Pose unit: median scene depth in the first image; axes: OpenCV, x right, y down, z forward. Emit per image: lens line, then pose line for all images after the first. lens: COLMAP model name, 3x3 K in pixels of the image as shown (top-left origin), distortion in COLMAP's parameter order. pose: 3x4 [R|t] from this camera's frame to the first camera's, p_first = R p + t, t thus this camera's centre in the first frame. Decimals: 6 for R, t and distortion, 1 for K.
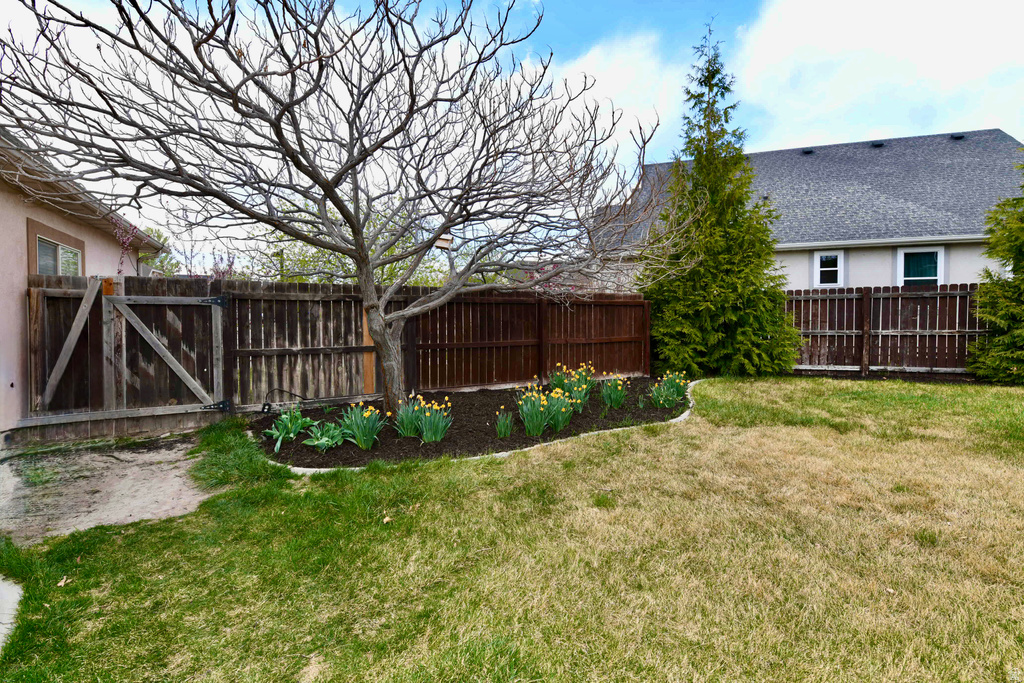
lens RADIAL K [[442.9, 0, 511.5], [0, 442.9, 337.3], [0, 0, 1]] dist [-0.007350, -0.007843]
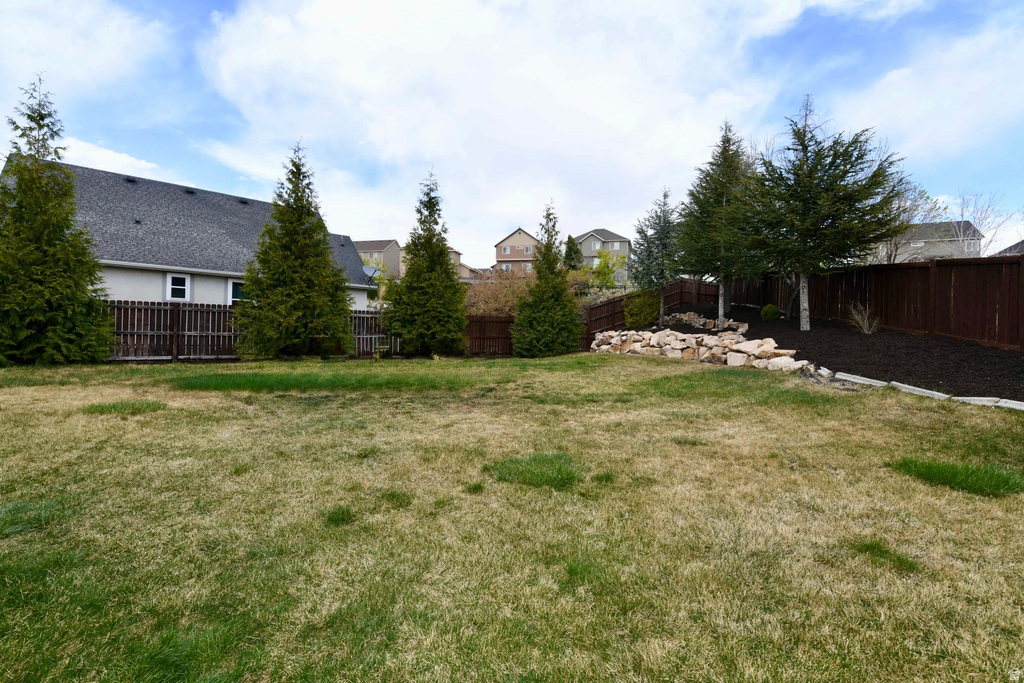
lens RADIAL K [[442.9, 0, 511.5], [0, 442.9, 337.3], [0, 0, 1]] dist [-0.007350, -0.007843]
pose [[0.484943, 0.016631, 0.874388, 0.060059], [0.004456, 0.999759, -0.021488, 0.039811], [-0.874535, 0.014317, 0.484752, -0.711207]]
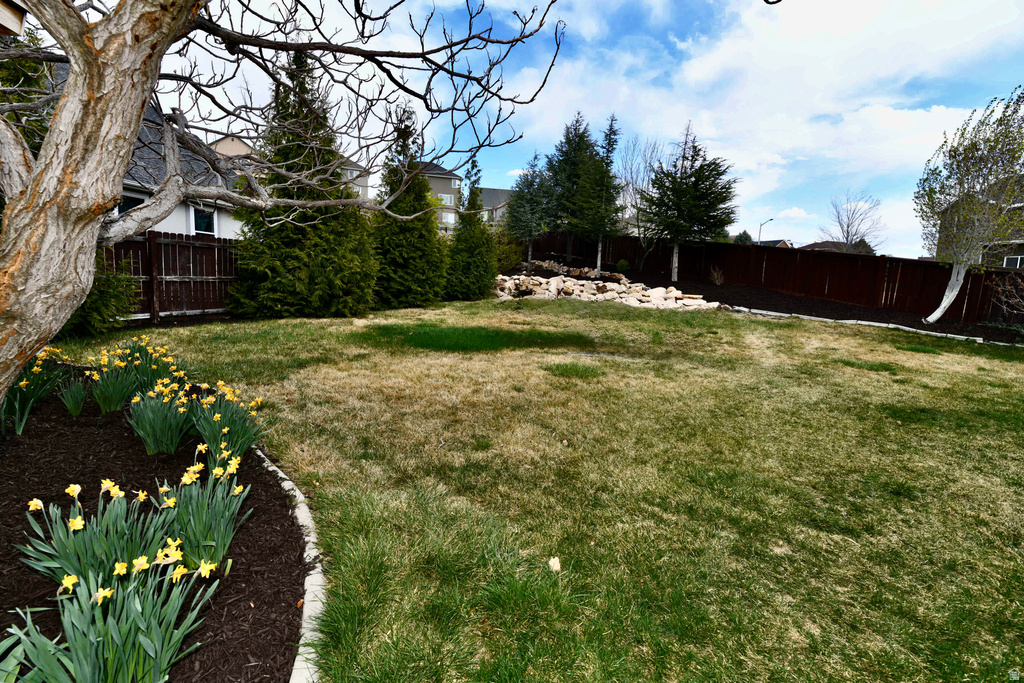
lens RADIAL K [[442.9, 0, 511.5], [0, 442.9, 337.3], [0, 0, 1]] dist [-0.007350, -0.007843]
pose [[-0.177733, -0.125829, 0.976001, -0.302430], [-0.004965, 0.991894, 0.126974, -0.009157], [-0.984066, 0.017722, -0.176917, 0.395573]]
